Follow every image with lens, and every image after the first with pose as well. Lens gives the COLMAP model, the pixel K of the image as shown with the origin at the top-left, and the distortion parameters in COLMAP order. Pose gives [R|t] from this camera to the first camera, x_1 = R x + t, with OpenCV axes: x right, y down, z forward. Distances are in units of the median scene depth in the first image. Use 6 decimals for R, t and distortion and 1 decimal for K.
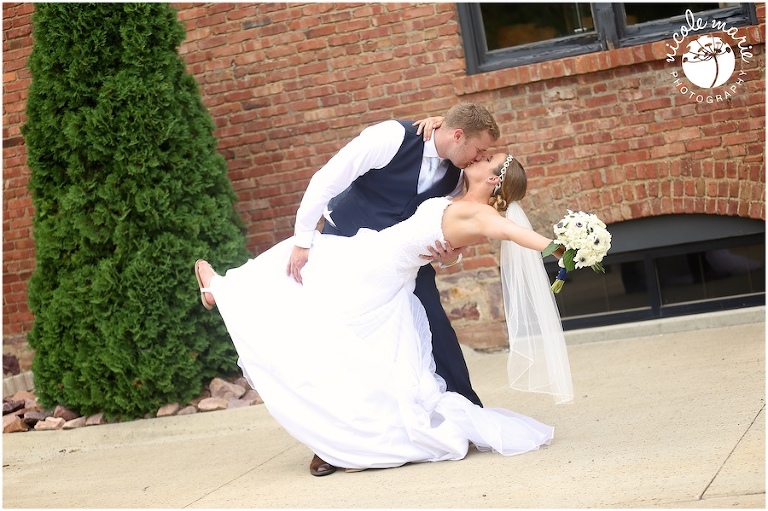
lens RADIAL K [[1618.8, 0, 384.0], [0, 1618.8, 255.5], [0, 0, 1]] dist [-0.294992, 0.163707]
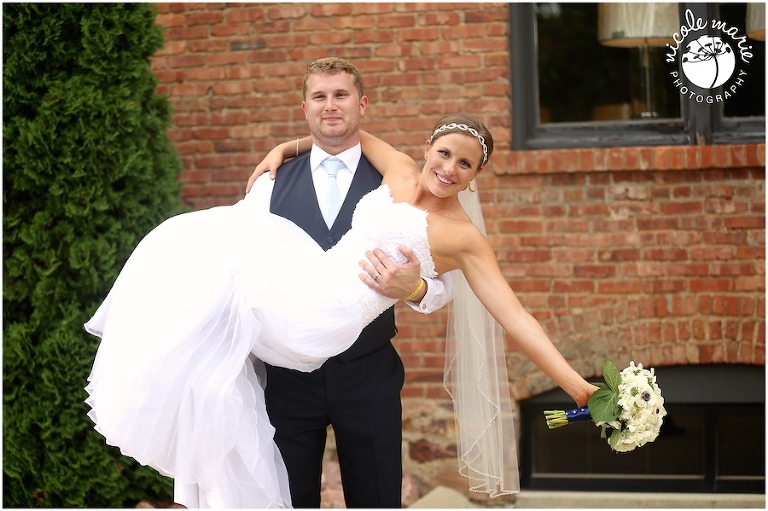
lens RADIAL K [[1618.8, 0, 384.0], [0, 1618.8, 255.5], [0, 0, 1]] dist [-0.294992, 0.163707]
pose [[0.986951, 0.141951, 0.076012, -0.063507], [-0.138554, 0.989178, -0.048268, -0.015926], [-0.082041, 0.037106, 0.995938, 0.237816]]
